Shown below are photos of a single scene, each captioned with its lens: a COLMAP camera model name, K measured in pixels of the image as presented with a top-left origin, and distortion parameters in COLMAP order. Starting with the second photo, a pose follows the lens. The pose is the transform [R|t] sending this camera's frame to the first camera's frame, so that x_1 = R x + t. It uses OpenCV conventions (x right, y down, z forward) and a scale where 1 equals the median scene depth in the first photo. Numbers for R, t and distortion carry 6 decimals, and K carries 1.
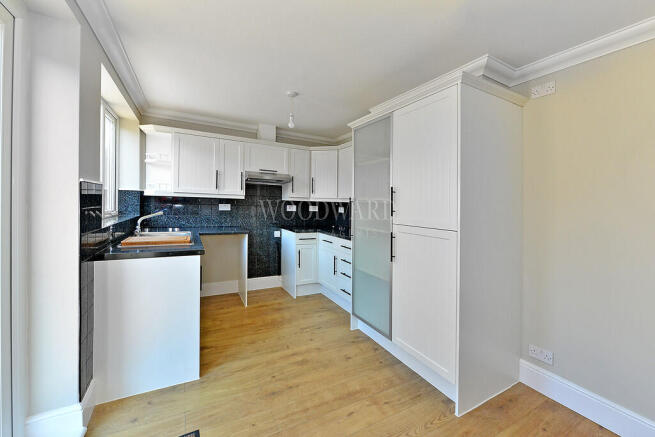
lens RADIAL K [[257.9, 0, 328.5], [0, 257.9, 199.9], [0, 0, 1]] dist [-0.008996, -0.000418]
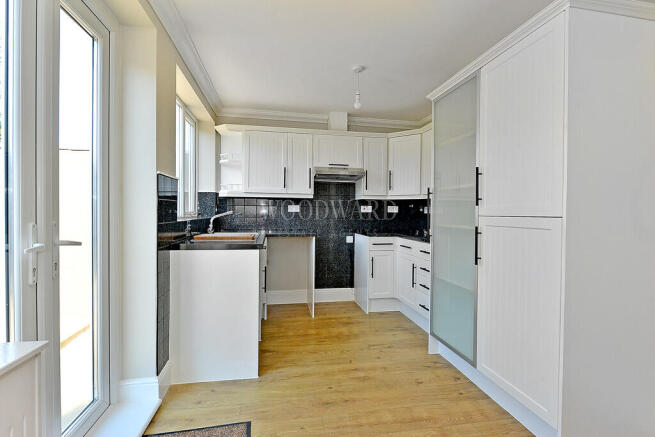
lens RADIAL K [[319.6, 0, 328.8], [0, 319.6, 218.5], [0, 0, 1]] dist [-0.004105, -0.000861]
pose [[0.944663, 0.001442, -0.328040, 0.124827], [0.001360, 0.999965, 0.008312, 0.082043], [0.328040, -0.008298, 0.944627, -0.035051]]
